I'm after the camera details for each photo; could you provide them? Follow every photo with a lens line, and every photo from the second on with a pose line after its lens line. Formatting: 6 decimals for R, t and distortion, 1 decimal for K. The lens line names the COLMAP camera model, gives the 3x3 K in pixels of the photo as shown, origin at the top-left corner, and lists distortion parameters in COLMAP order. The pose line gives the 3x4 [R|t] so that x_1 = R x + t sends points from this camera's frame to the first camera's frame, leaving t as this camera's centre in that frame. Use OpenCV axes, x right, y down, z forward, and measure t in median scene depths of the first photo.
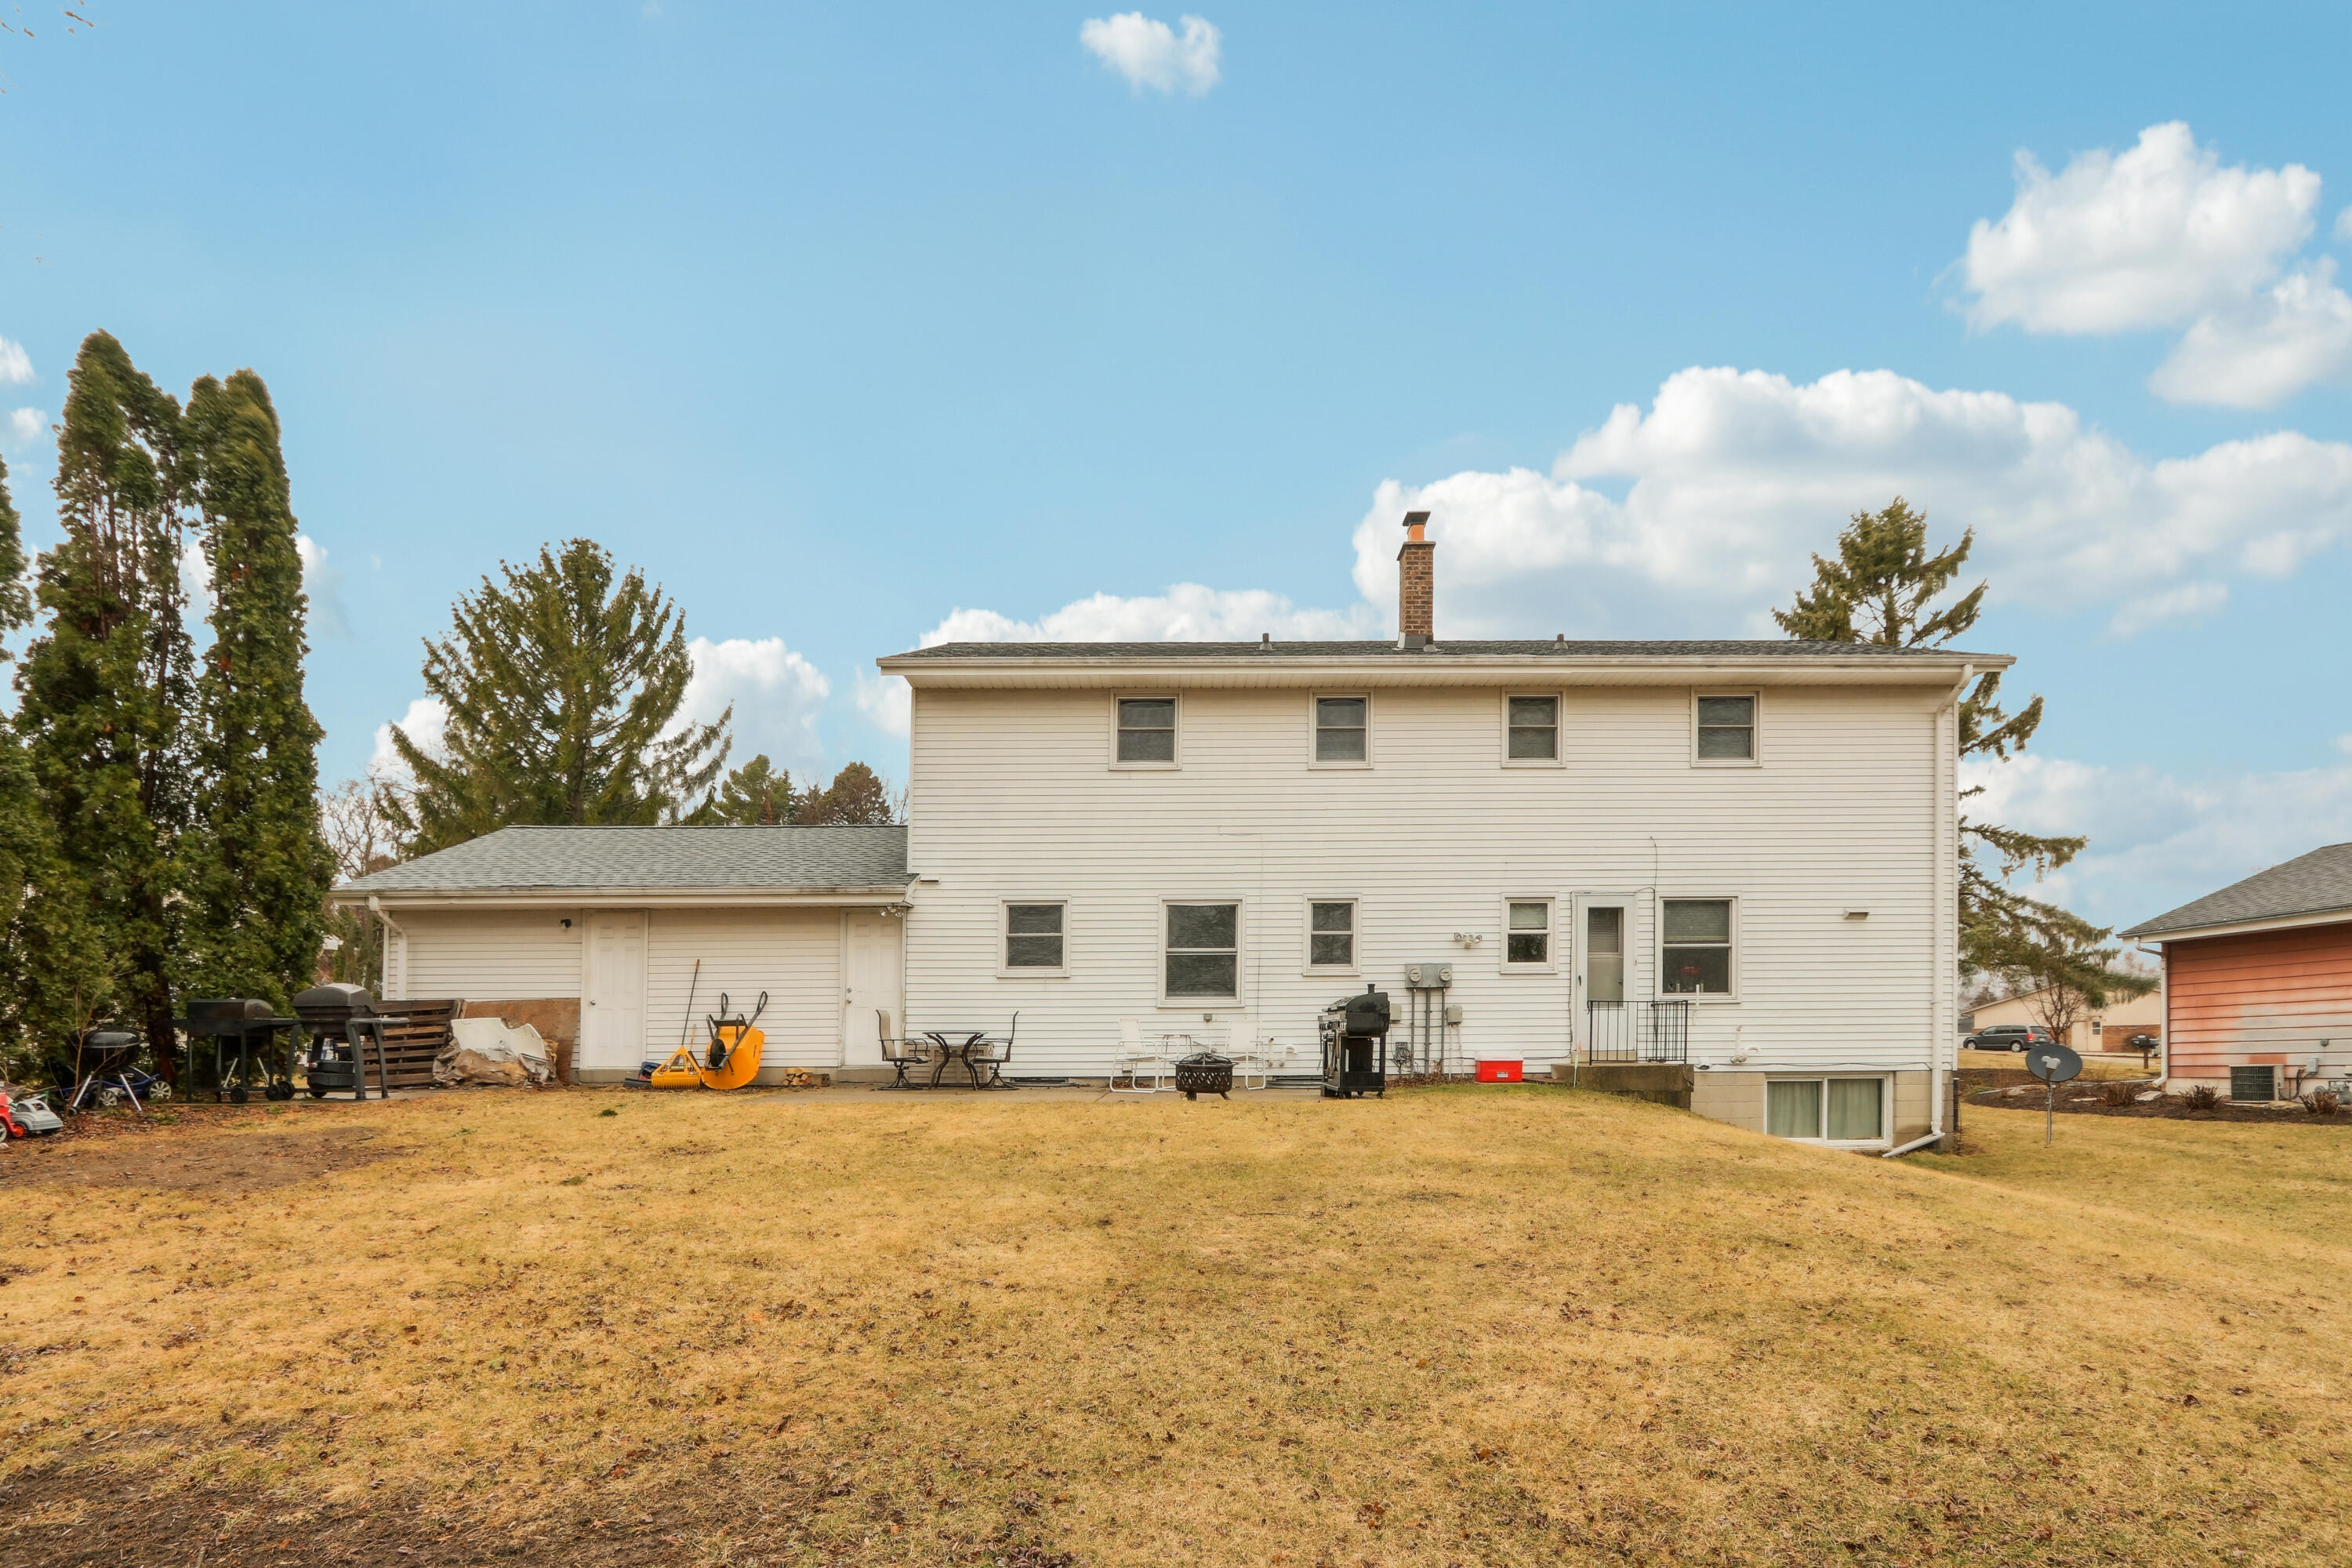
lens RADIAL K [[1092.3, 0, 1185.0], [0, 1092.3, 796.9], [0, 0, 1]] dist [-0.012027, 0.000433]
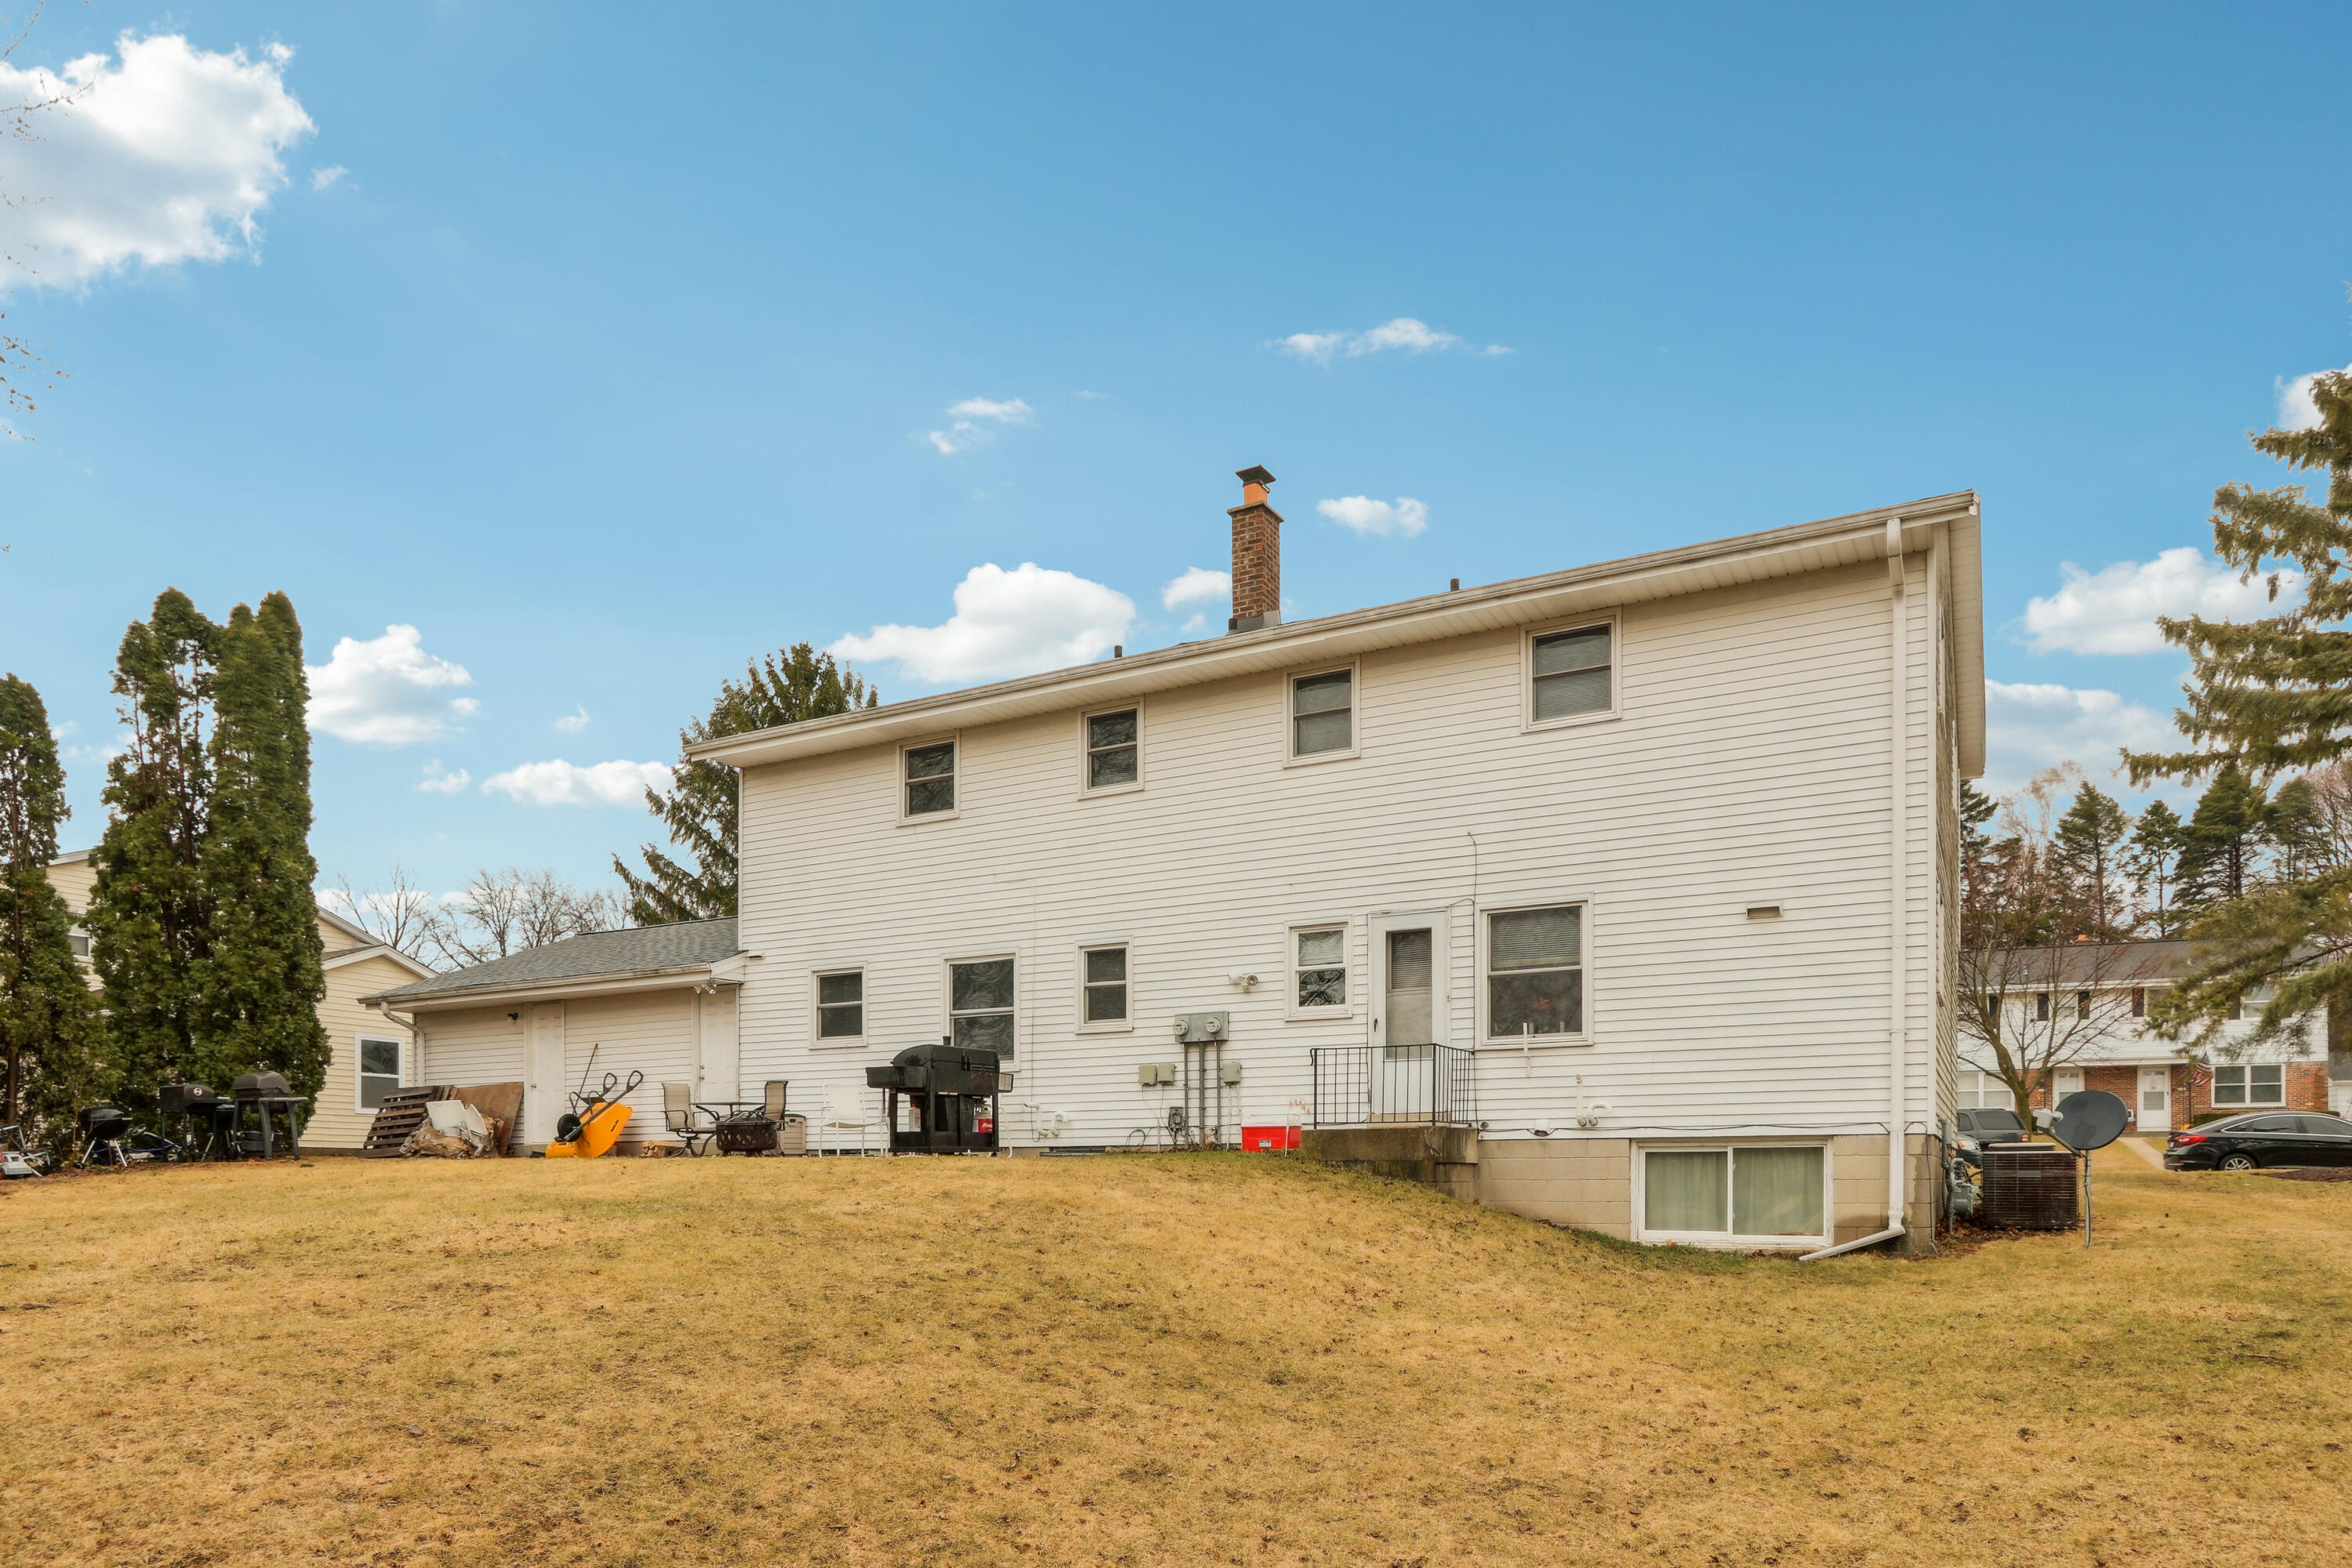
lens RADIAL K [[1471.3, 0, 1175.2], [0, 1471.3, 710.8], [0, 0, 1]] dist [-0.020096, -0.000768]
pose [[0.860014, -0.149792, -0.487788, 0.796524], [0.132185, 0.988710, -0.070564, -0.002203], [0.492851, -0.003792, 0.870105, -0.006274]]
